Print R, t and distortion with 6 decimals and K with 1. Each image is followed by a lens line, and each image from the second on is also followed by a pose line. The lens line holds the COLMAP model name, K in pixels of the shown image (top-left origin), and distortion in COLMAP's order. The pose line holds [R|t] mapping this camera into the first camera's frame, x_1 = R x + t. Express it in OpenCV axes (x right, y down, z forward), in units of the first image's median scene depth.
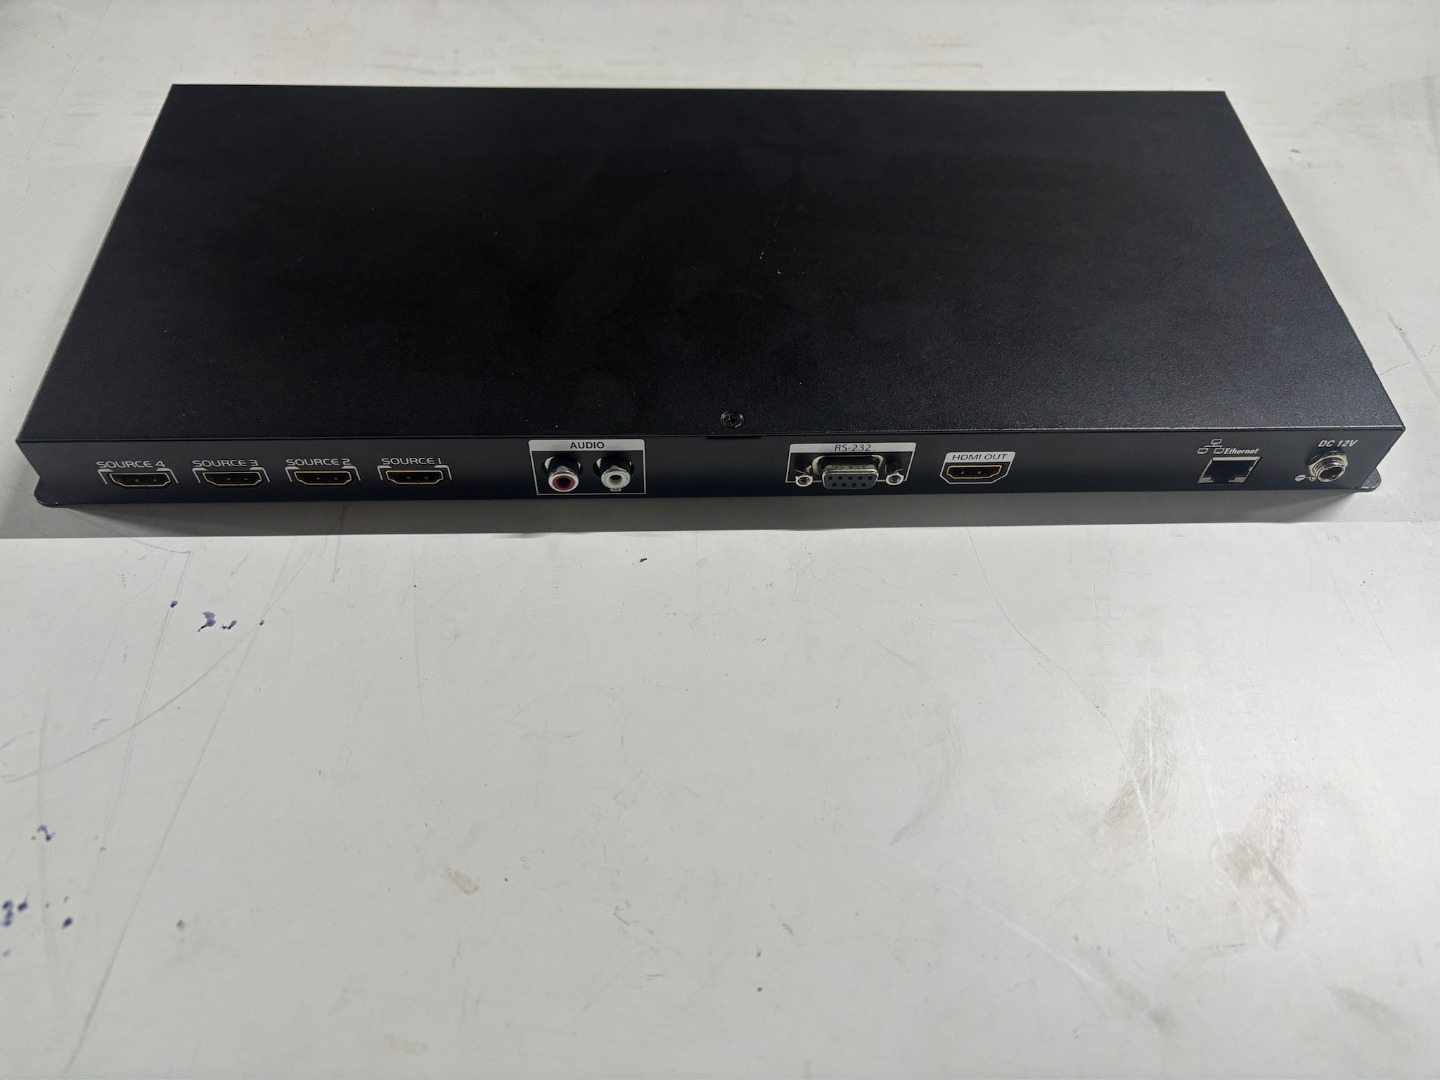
lens RADIAL K [[1133.2, 0, 738.0], [0, 1133.2, 556.1], [0, 0, 1]] dist [0.001767, -0.031089]
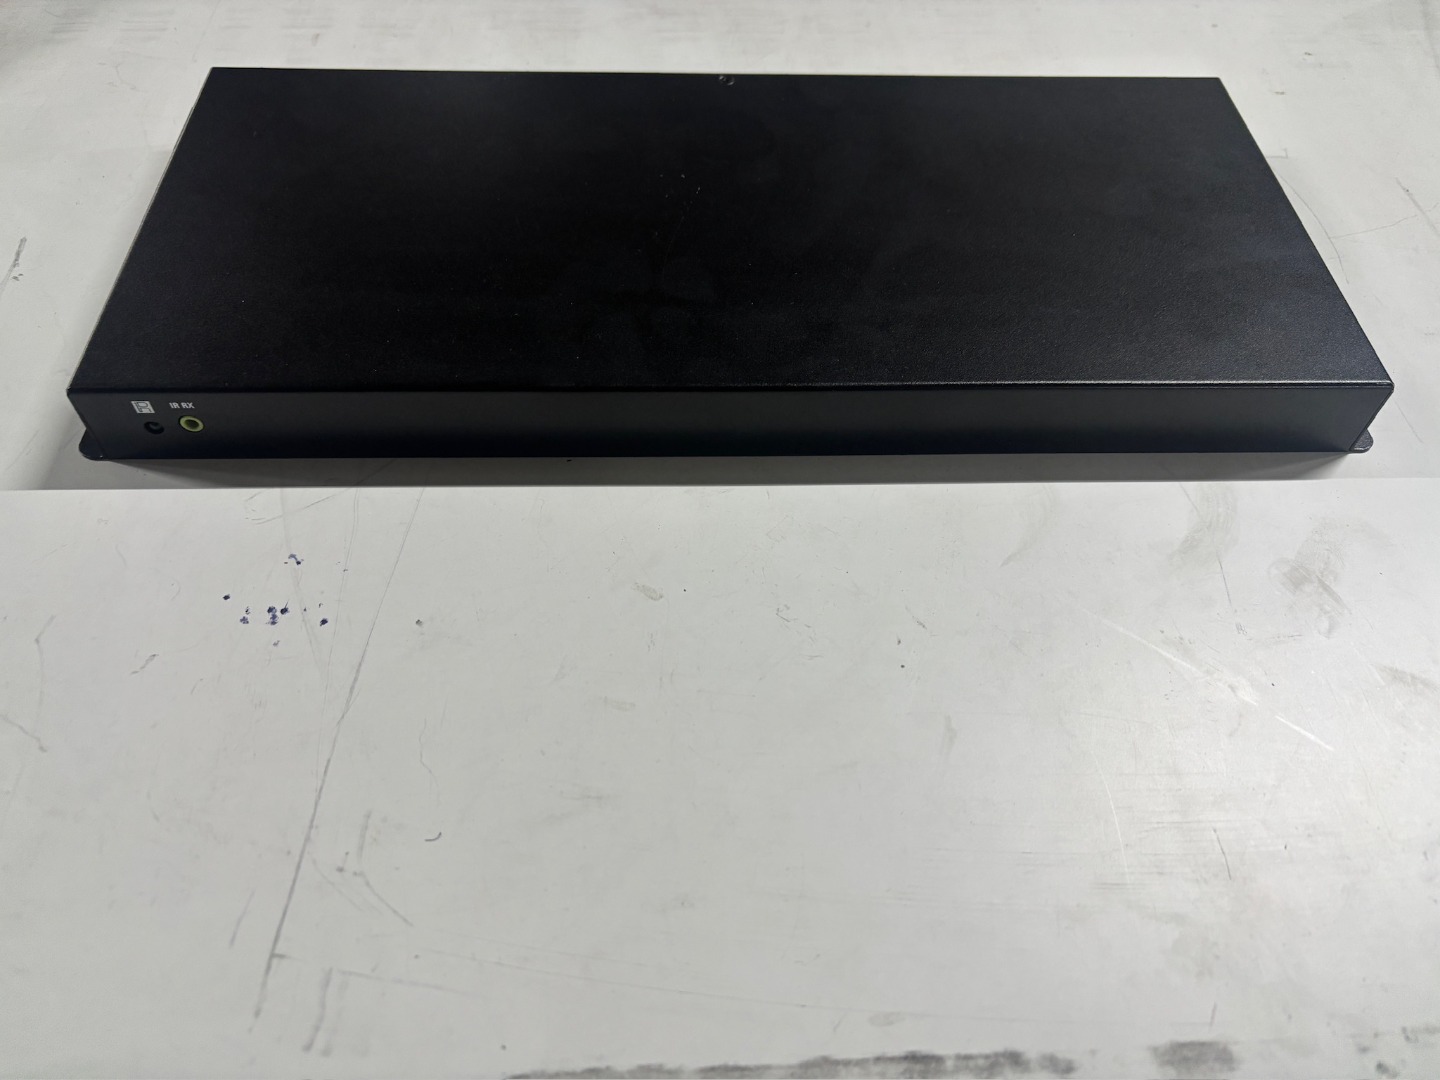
lens RADIAL K [[1133.2, 0, 714.6], [0, 1133.2, 531.2], [0, 0, 1]] dist [0.001767, -0.031089]
pose [[0.999982, -0.002196, -0.005582, -0.164894], [0.002031, 0.999564, -0.029463, 0.256535], [0.005644, 0.029451, 0.999550, -0.204839]]
